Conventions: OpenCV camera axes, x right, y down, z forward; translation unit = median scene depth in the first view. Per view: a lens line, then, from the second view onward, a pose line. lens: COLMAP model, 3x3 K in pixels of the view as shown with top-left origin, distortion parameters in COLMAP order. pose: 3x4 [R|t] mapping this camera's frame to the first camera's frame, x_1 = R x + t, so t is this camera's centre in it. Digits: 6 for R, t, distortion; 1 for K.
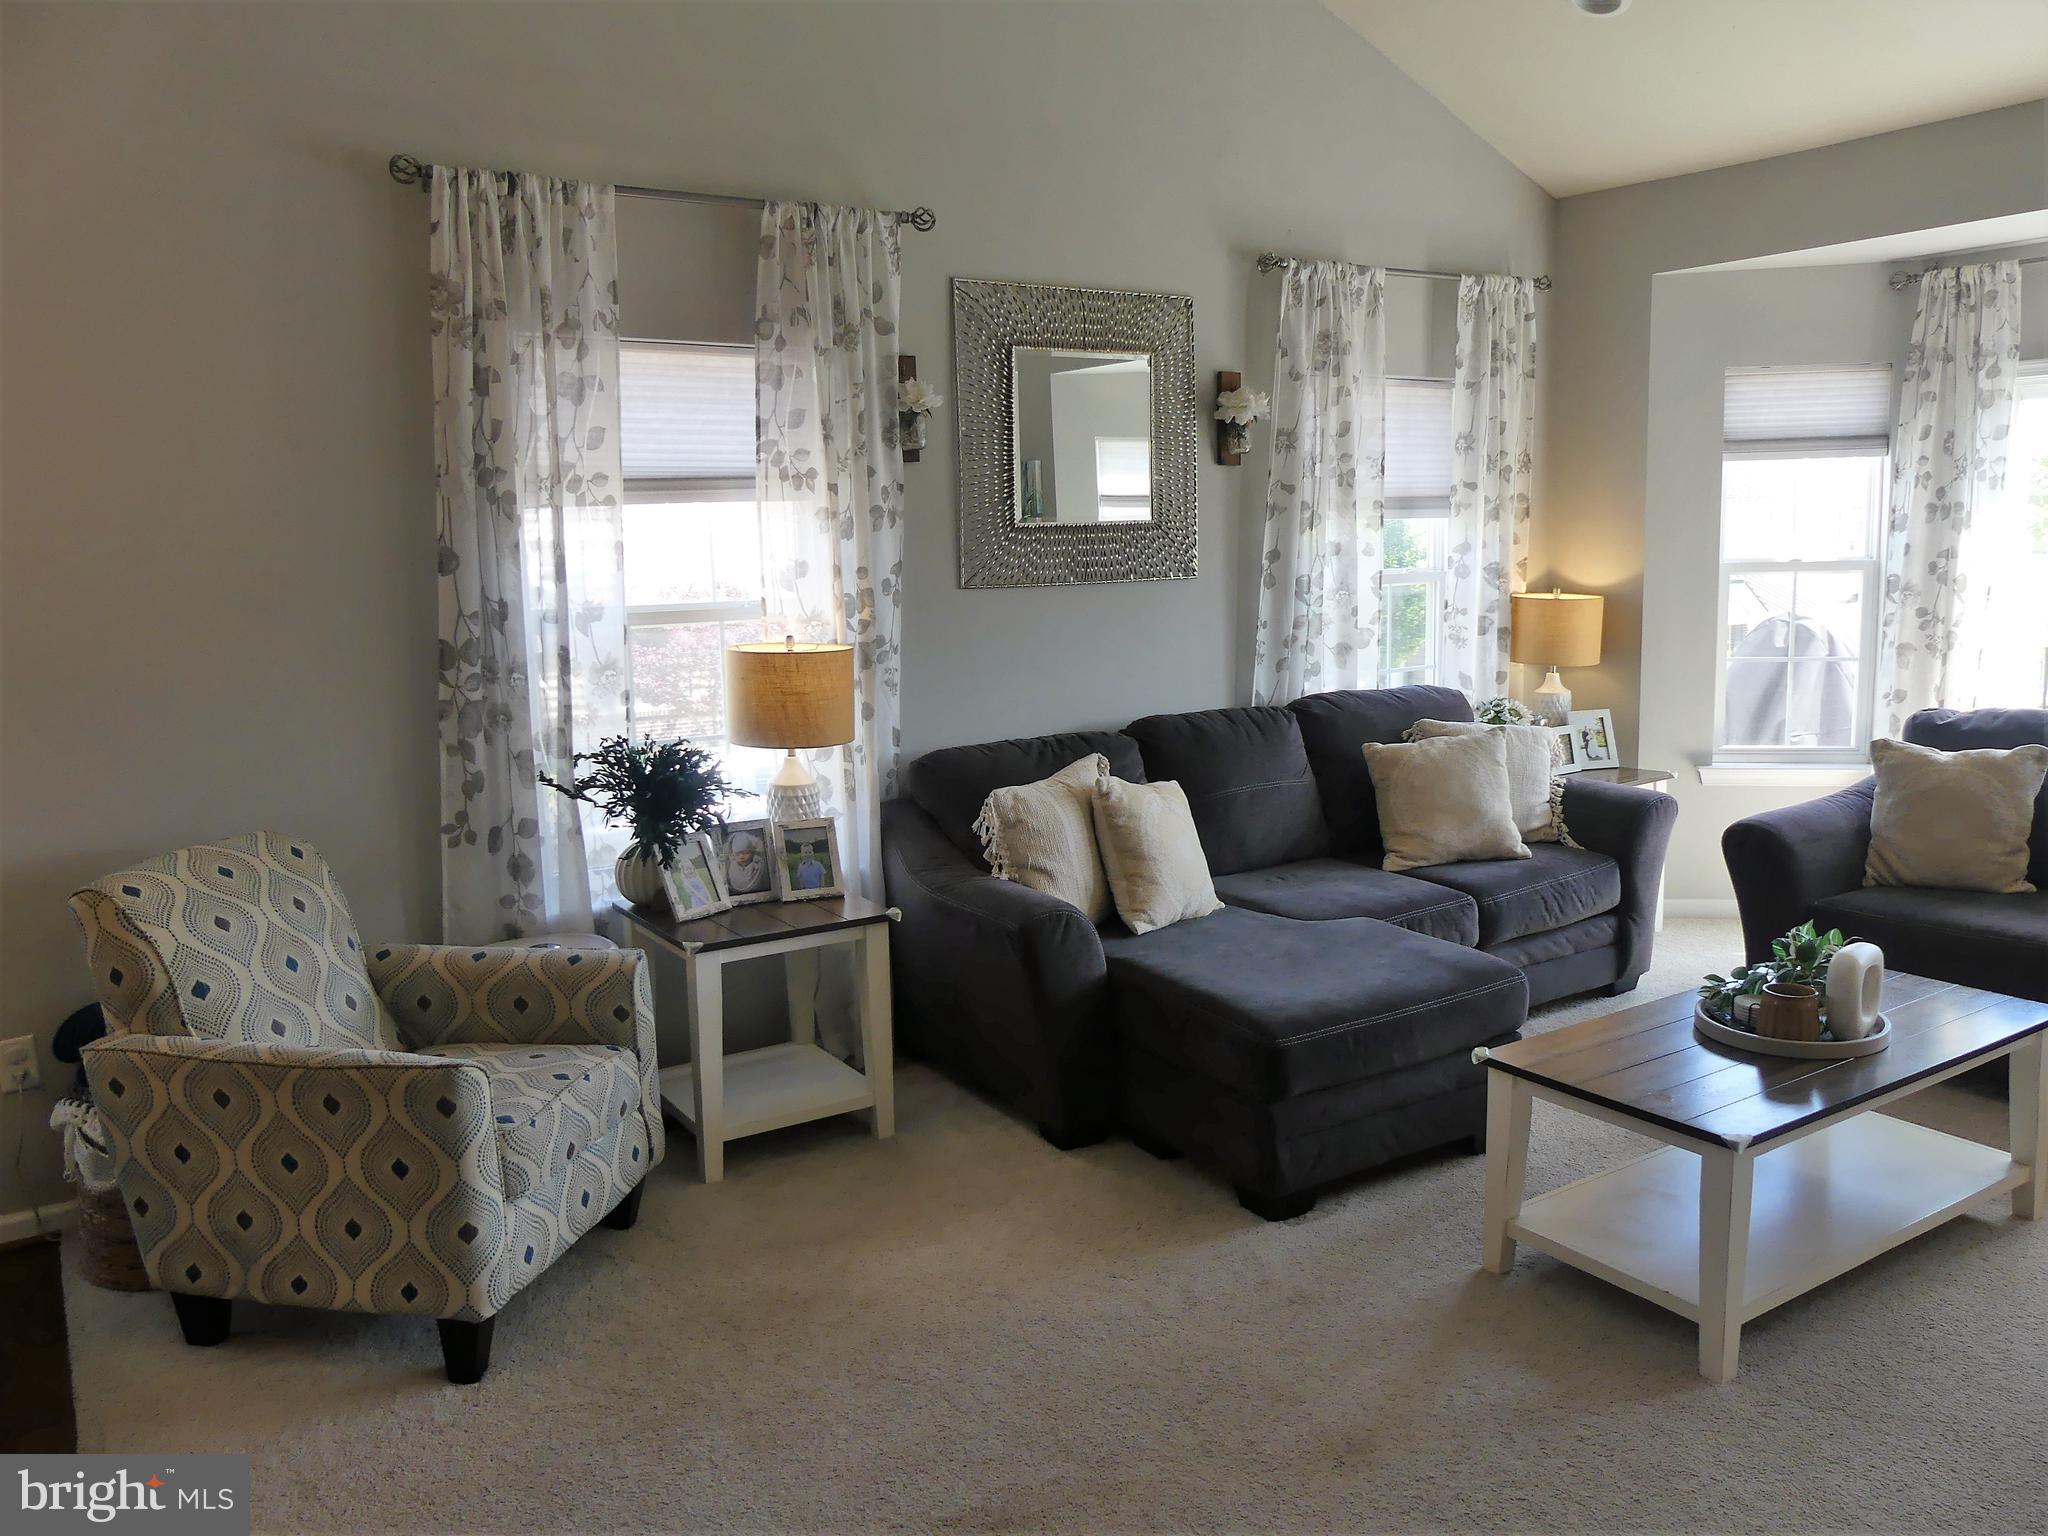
lens RADIAL K [[1552.6, 0, 1024.3], [0, 1552.6, 749.8], [0, 0, 1]] dist [-0.022851, 0.004098]
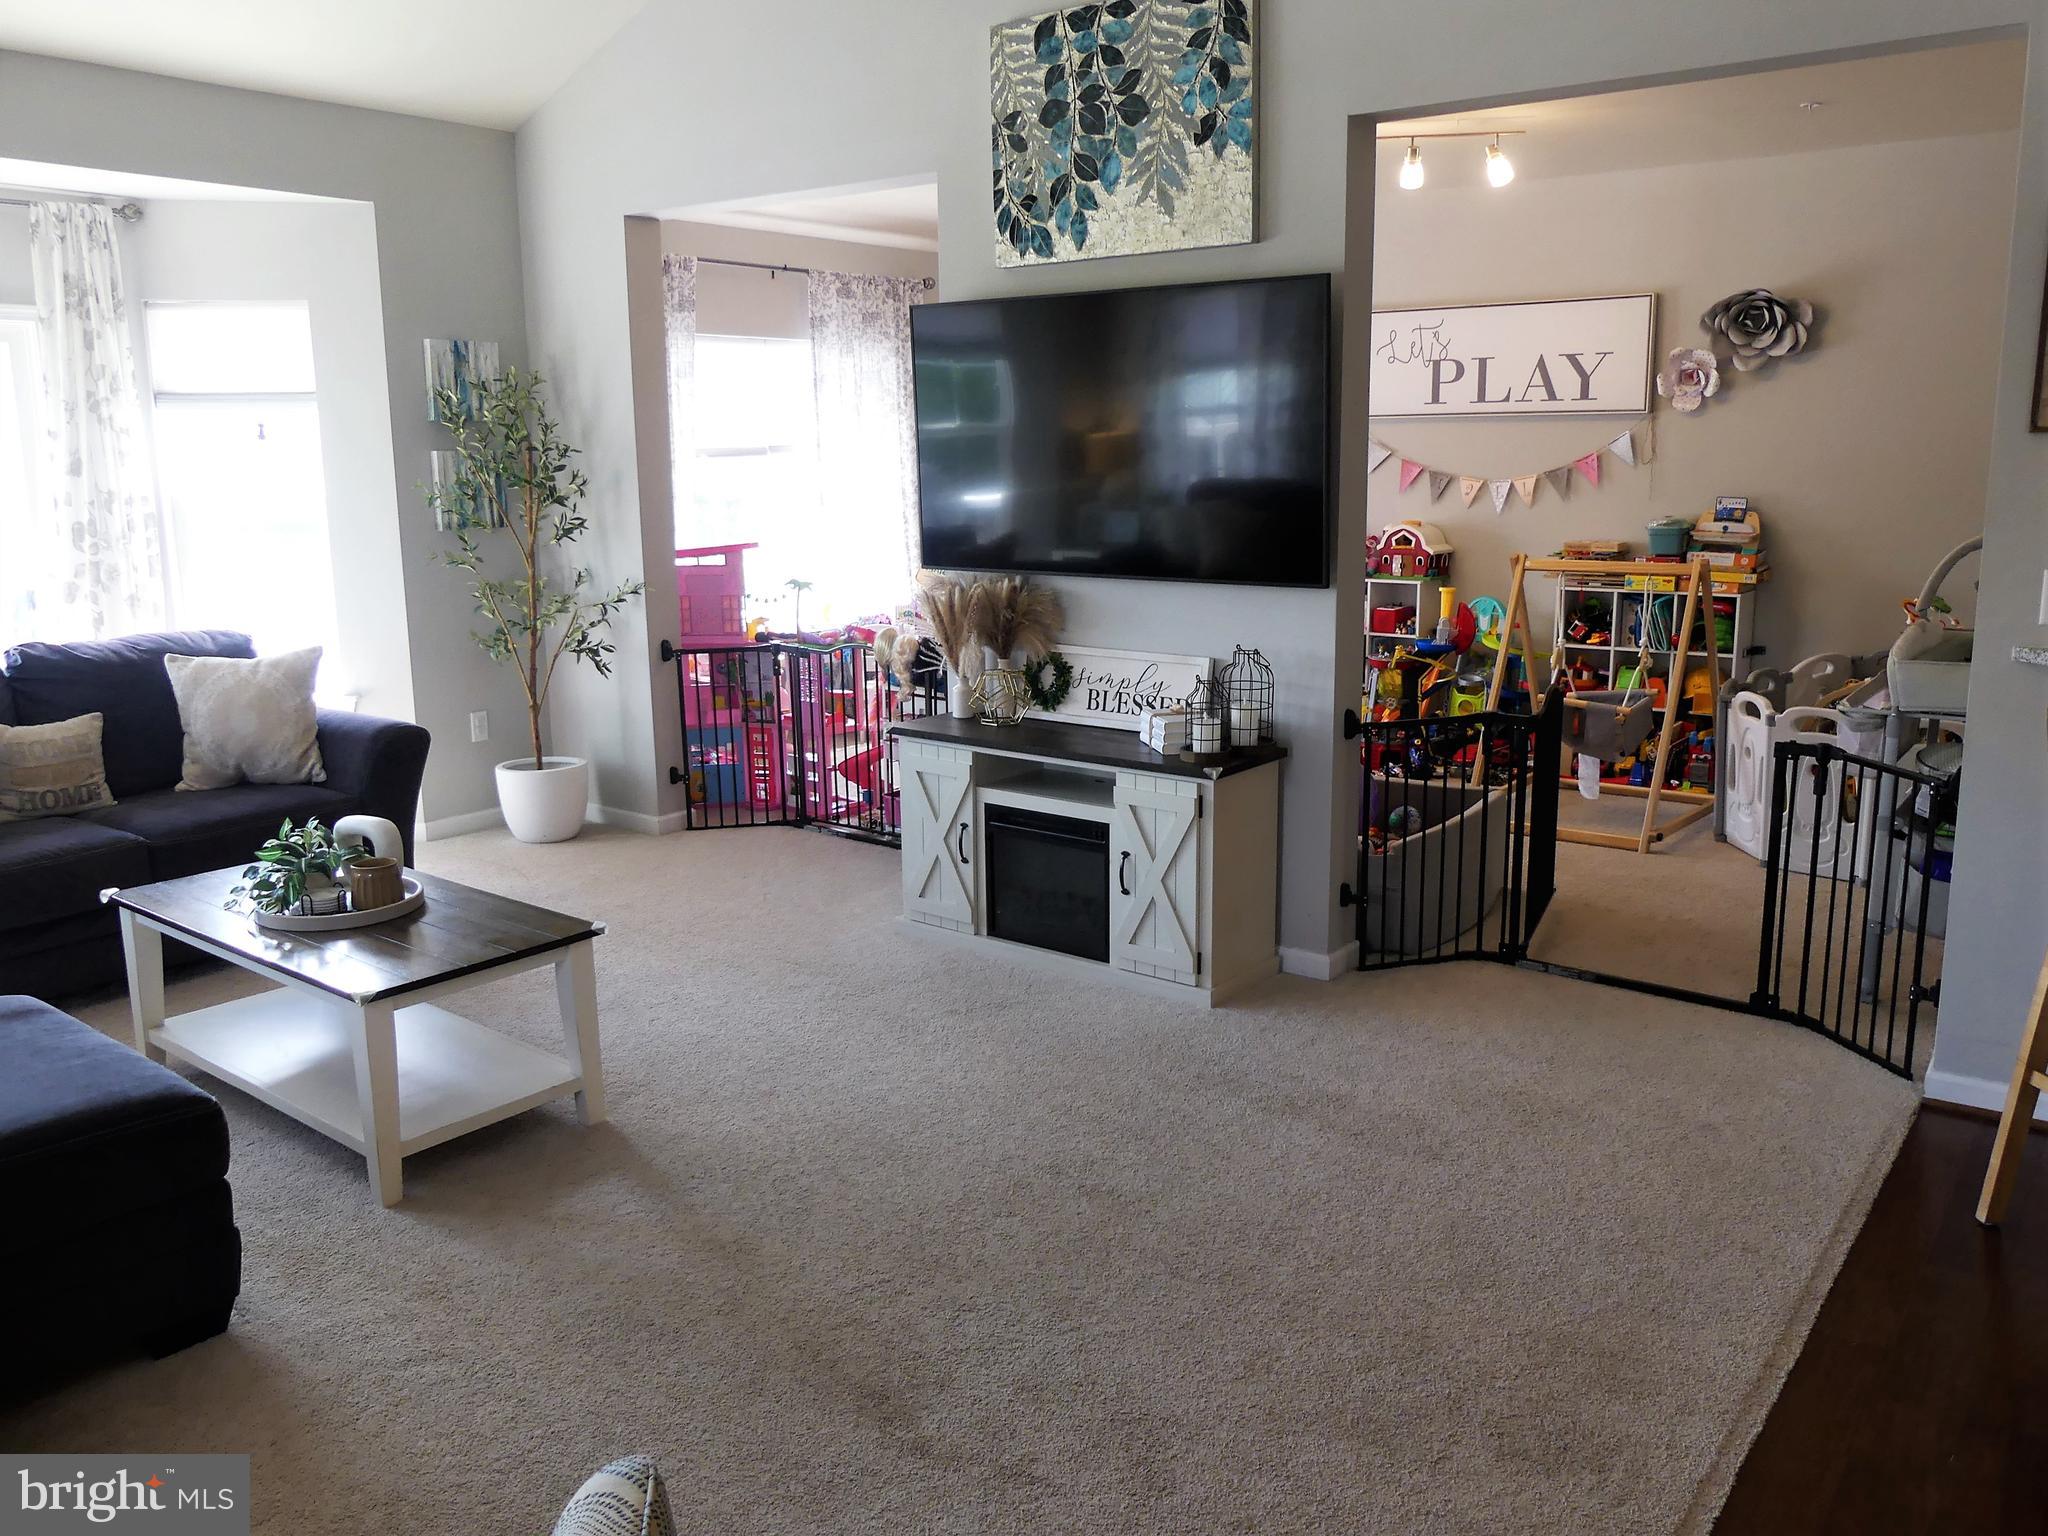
lens RADIAL K [[1552.6, 0, 1076.6], [0, 1552.6, 782.7], [0, 0, 1]] dist [-0.022851, 0.004098]
pose [[-0.344916, -0.165564, 0.923917, -0.543369], [0.138266, 0.964621, 0.224475, -0.065188], [-0.928394, 0.205171, -0.309821, 0.632035]]
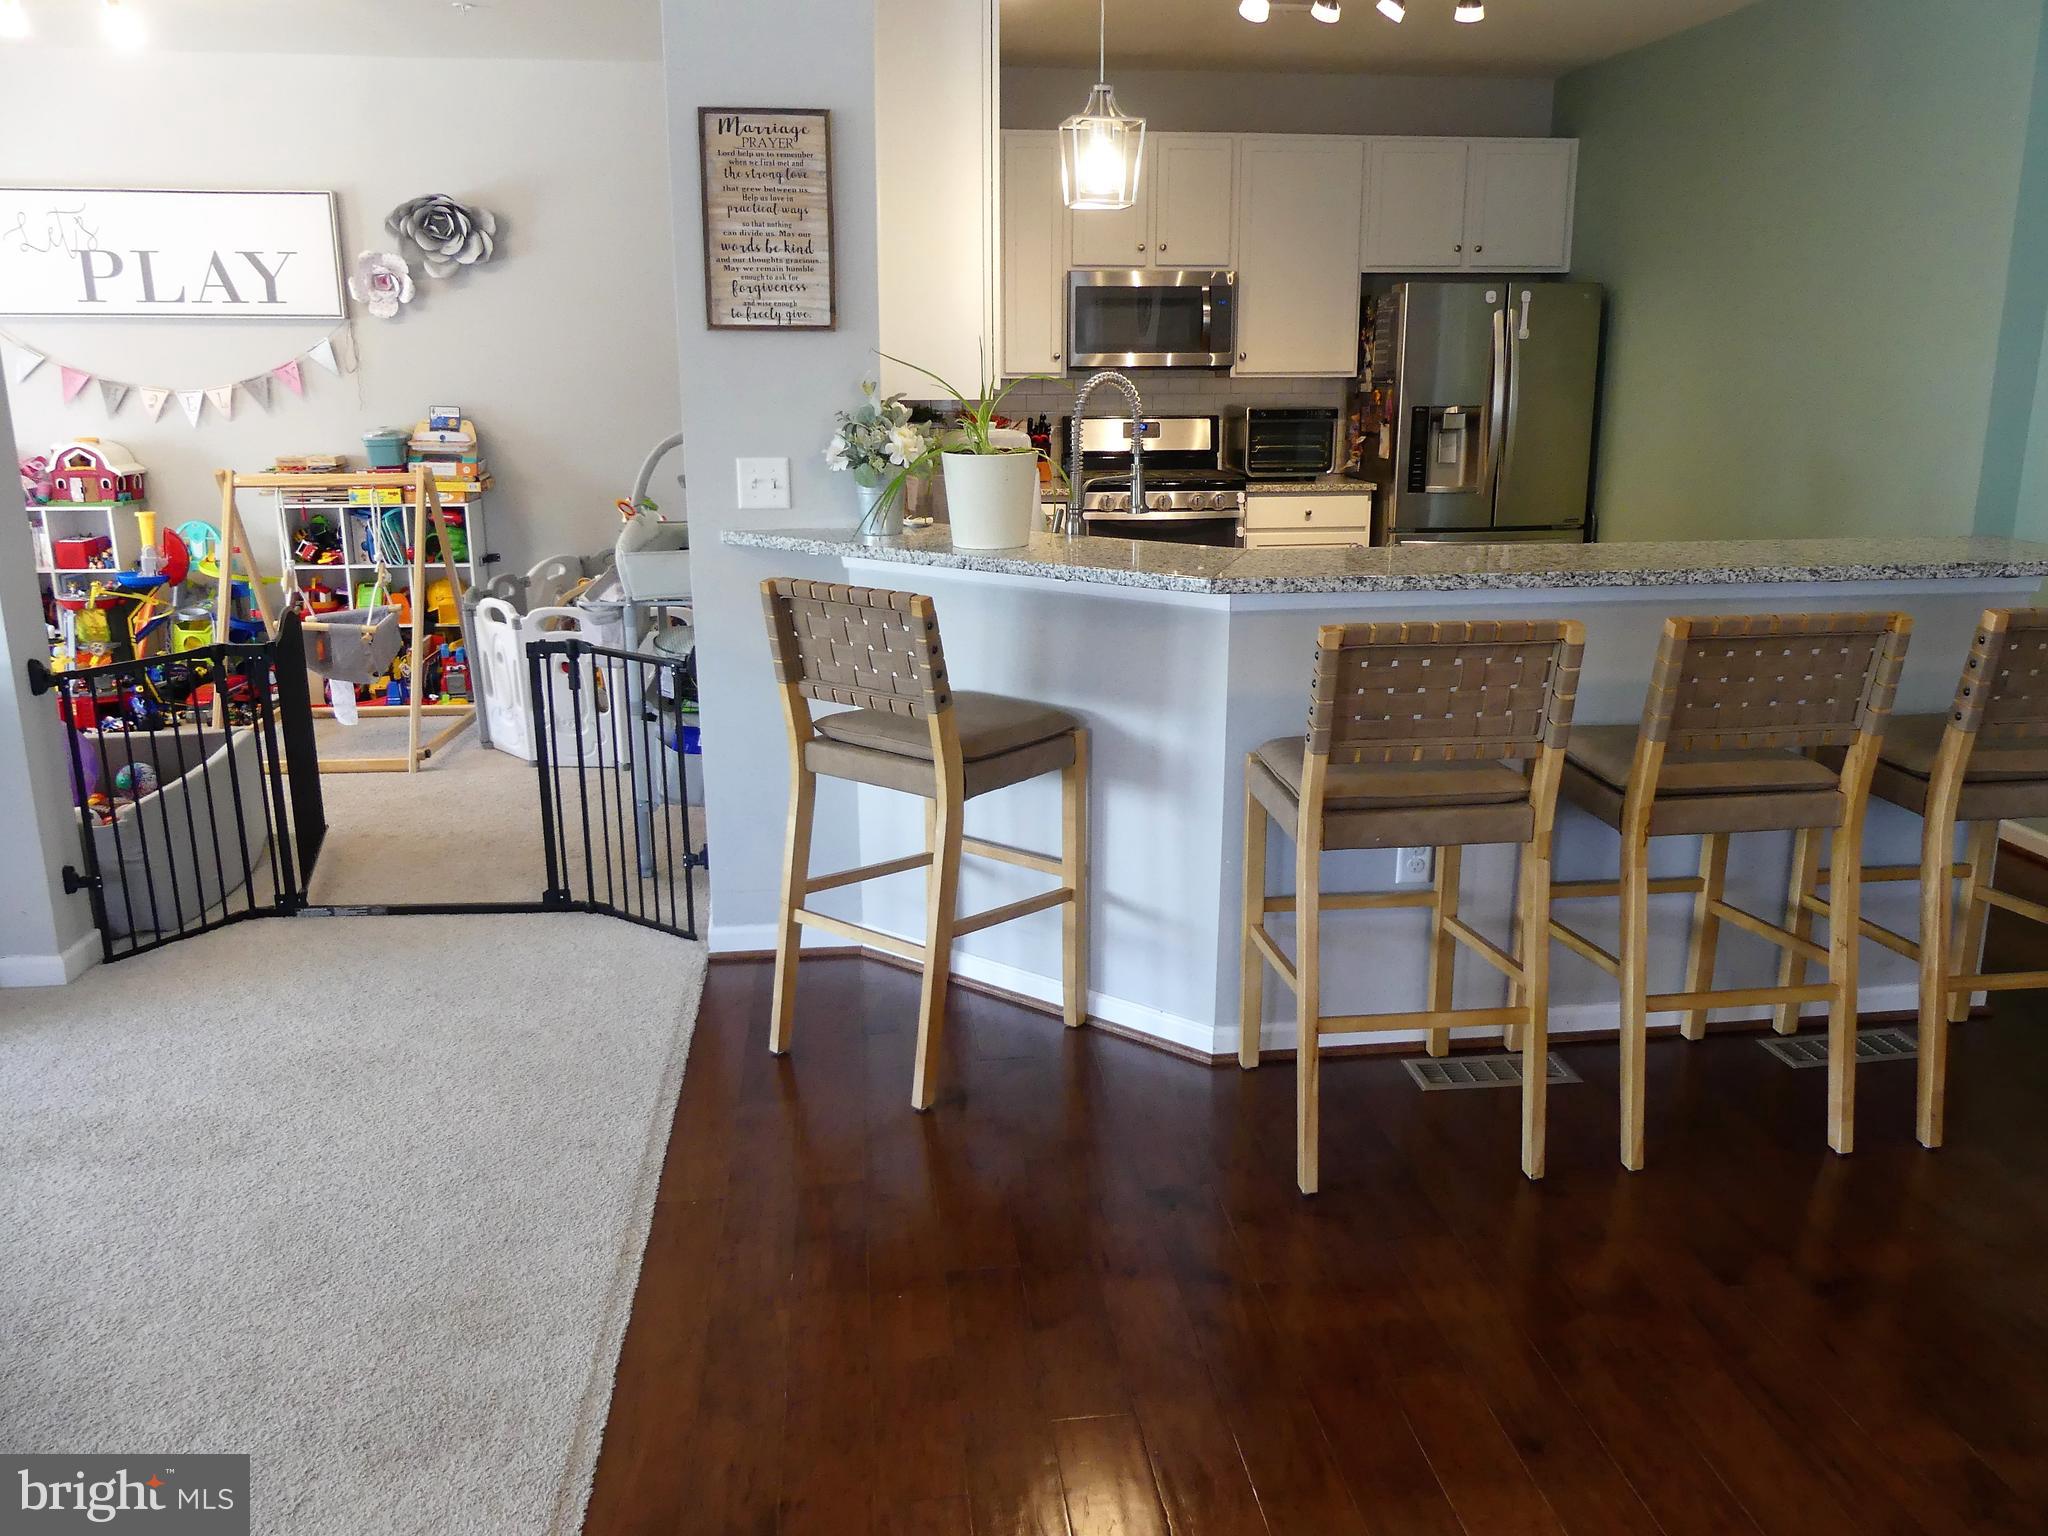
lens RADIAL K [[1552.6, 0, 1033.9], [0, 1552.6, 769.7], [0, 0, 1]] dist [-0.022851, 0.004098]
pose [[-0.892466, -0.093564, 0.441305, -0.513475], [0.075882, 0.933180, 0.351308, -0.053526], [-0.444687, 0.347017, -0.825731, 0.606670]]
